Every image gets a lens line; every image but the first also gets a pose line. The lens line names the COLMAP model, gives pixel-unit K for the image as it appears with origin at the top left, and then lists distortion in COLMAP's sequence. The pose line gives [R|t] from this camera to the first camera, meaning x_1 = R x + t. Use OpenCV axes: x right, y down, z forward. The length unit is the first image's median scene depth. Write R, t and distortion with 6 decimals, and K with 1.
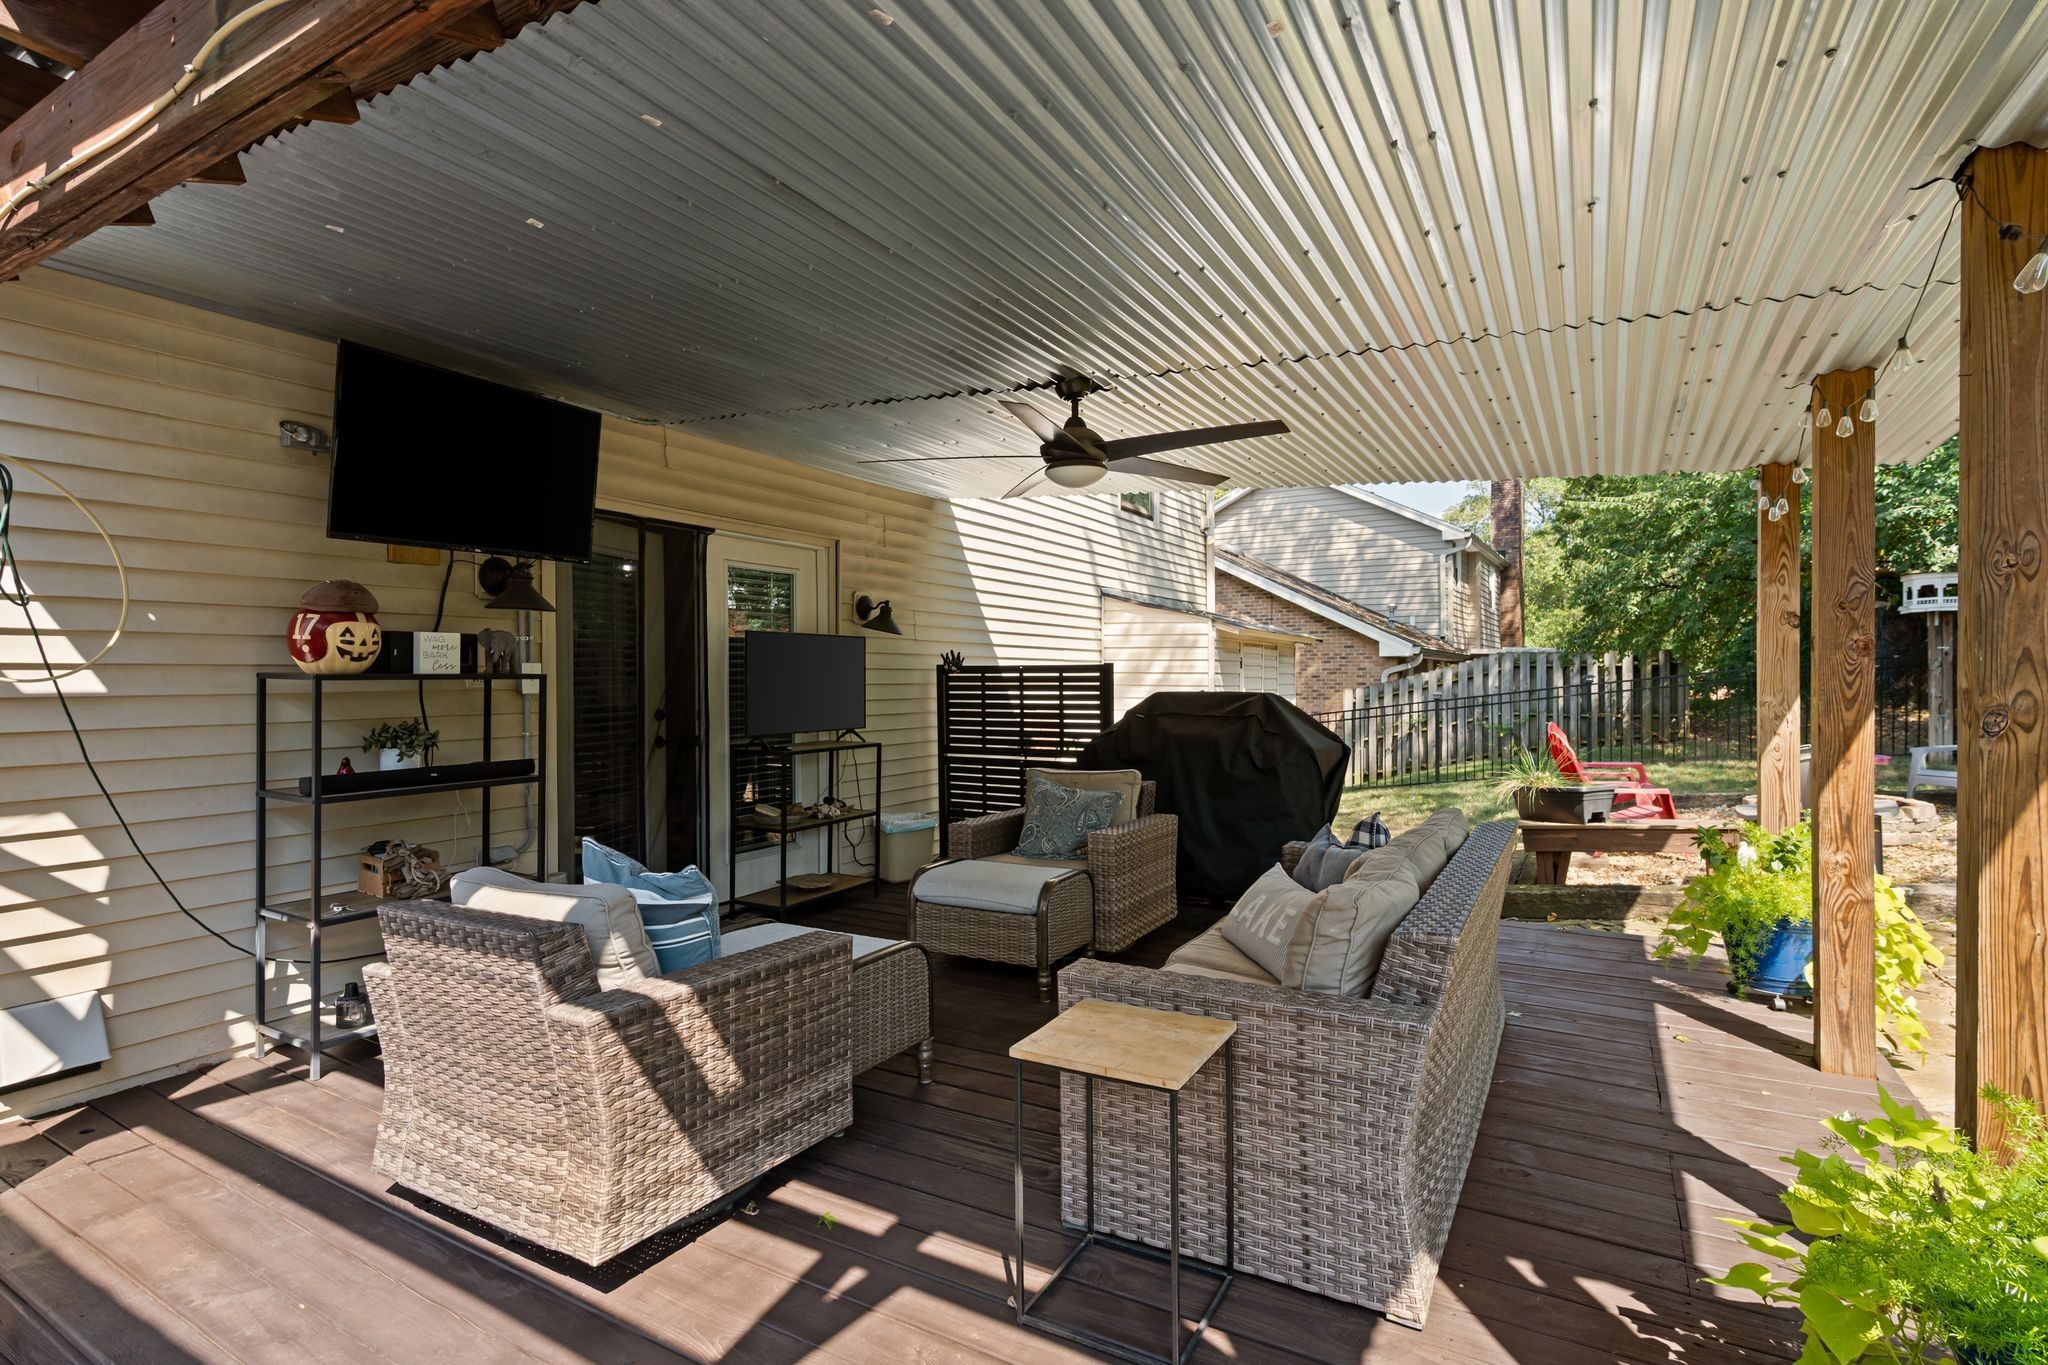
lens RADIAL K [[981.7, 0, 1019.3], [0, 981.7, 677.9], [0, 0, 1]] dist [0.001938, 0.000409]
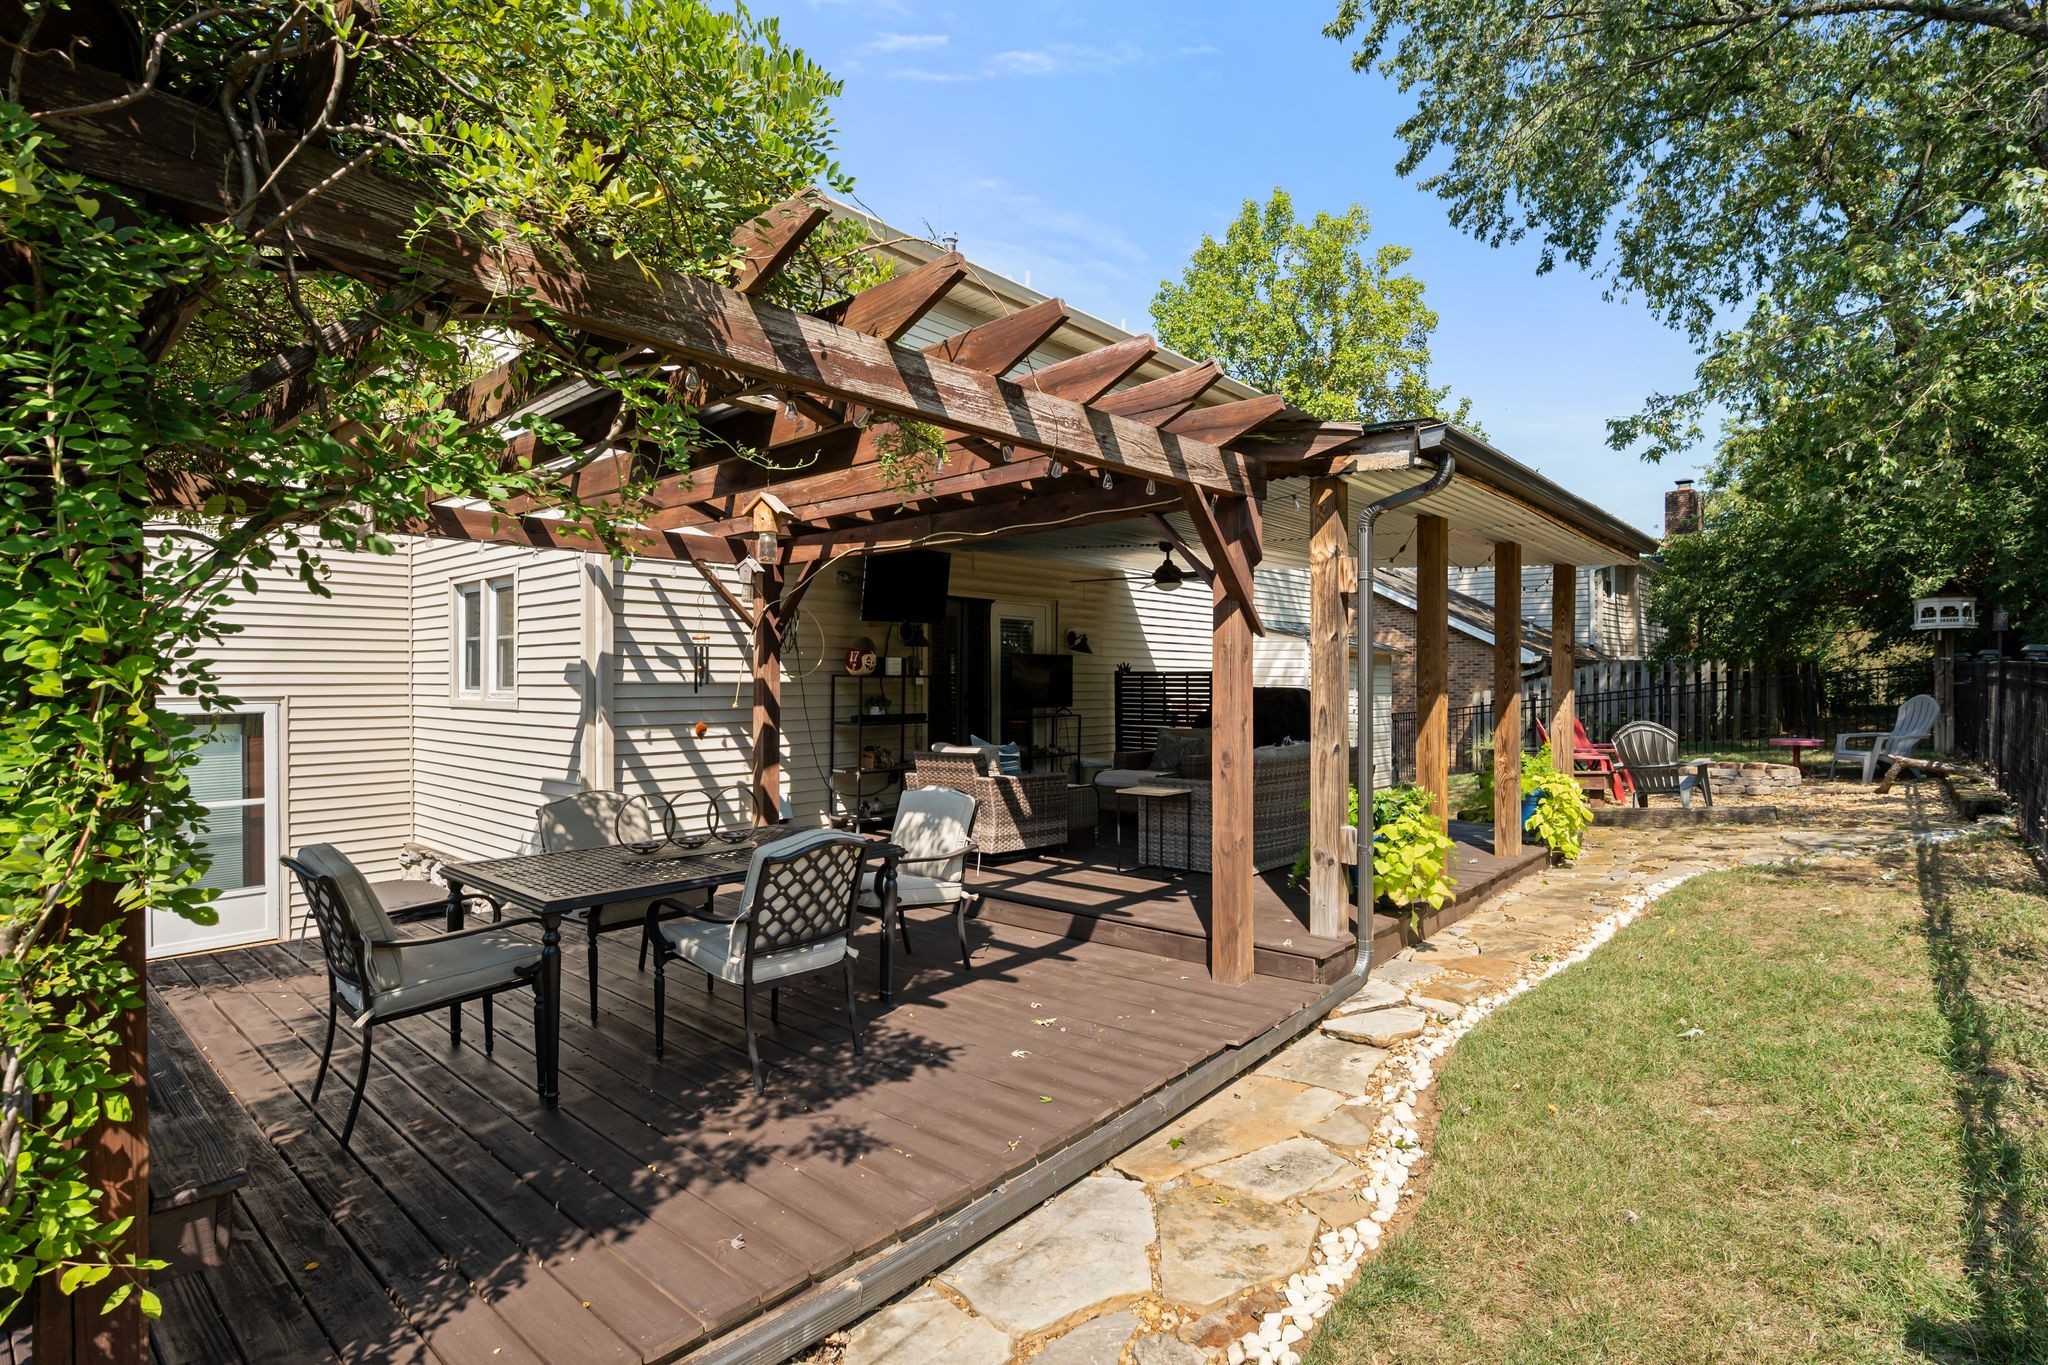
lens RADIAL K [[981.7, 0, 1019.5], [0, 981.7, 684.5], [0, 0, 1]] dist [0.001938, 0.000409]
pose [[0.978540, 0.006581, -0.205950, 0.114135], [-0.005722, 0.999972, 0.004766, 0.003222], [0.205976, -0.003485, 0.978551, -0.748320]]
